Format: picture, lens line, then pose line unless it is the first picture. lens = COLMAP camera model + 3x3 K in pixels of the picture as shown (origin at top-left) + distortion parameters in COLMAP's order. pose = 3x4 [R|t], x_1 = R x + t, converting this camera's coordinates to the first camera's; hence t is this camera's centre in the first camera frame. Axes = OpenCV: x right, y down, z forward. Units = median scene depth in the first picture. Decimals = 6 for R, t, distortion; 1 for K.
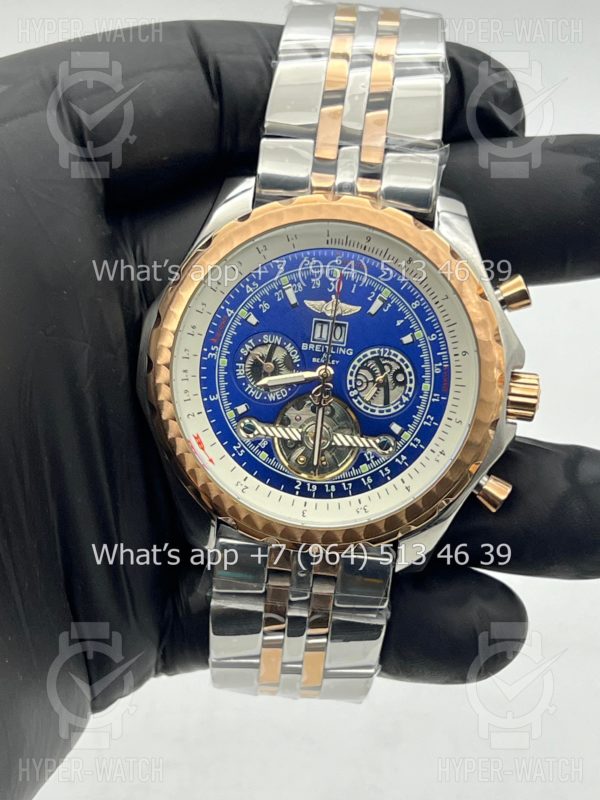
lens RADIAL K [[1835.9, 0, 297.5], [0, 1835.9, 403.6], [0, 0, 1]] dist [0.231634, 0.000000]
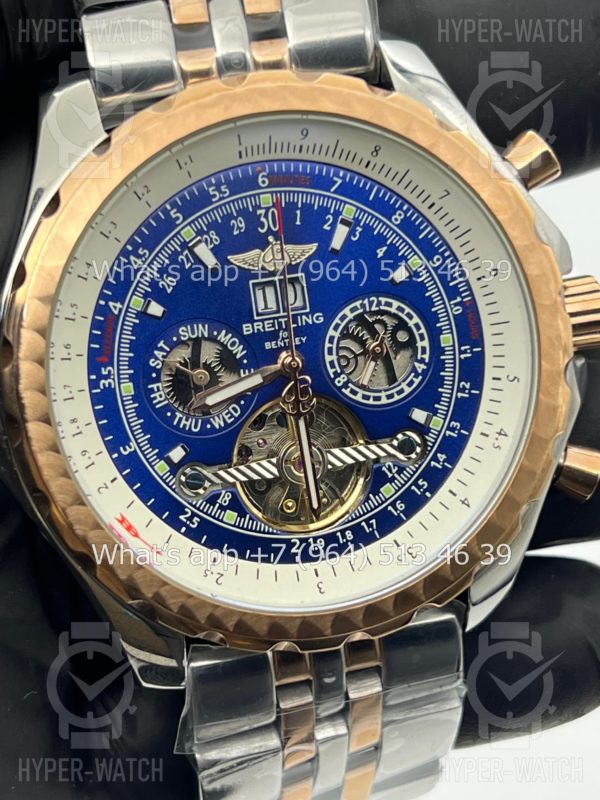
lens RADIAL K [[1835.9, 0, 293.0], [0, 1835.9, 404.2], [0, 0, 1]] dist [0.231634, 0.000000]
pose [[0.941388, -0.272778, 0.198448, -0.111307], [0.263028, 0.961910, 0.074463, -0.048688], [-0.211201, -0.017901, 0.977279, 0.391930]]
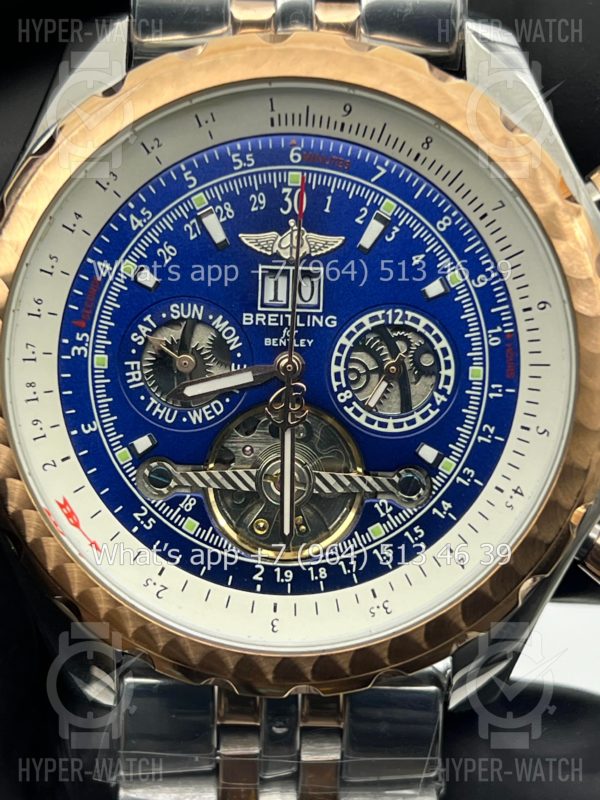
lens RADIAL K [[1835.9, 0, 297.2], [0, 1835.9, 394.8], [0, 0, 1]] dist [0.231634, 0.000000]
pose [[0.995475, -0.090937, 0.027582, 0.001422], [0.090212, 0.995571, 0.026454, -0.021800], [-0.029866, -0.023846, 0.999269, 0.455371]]
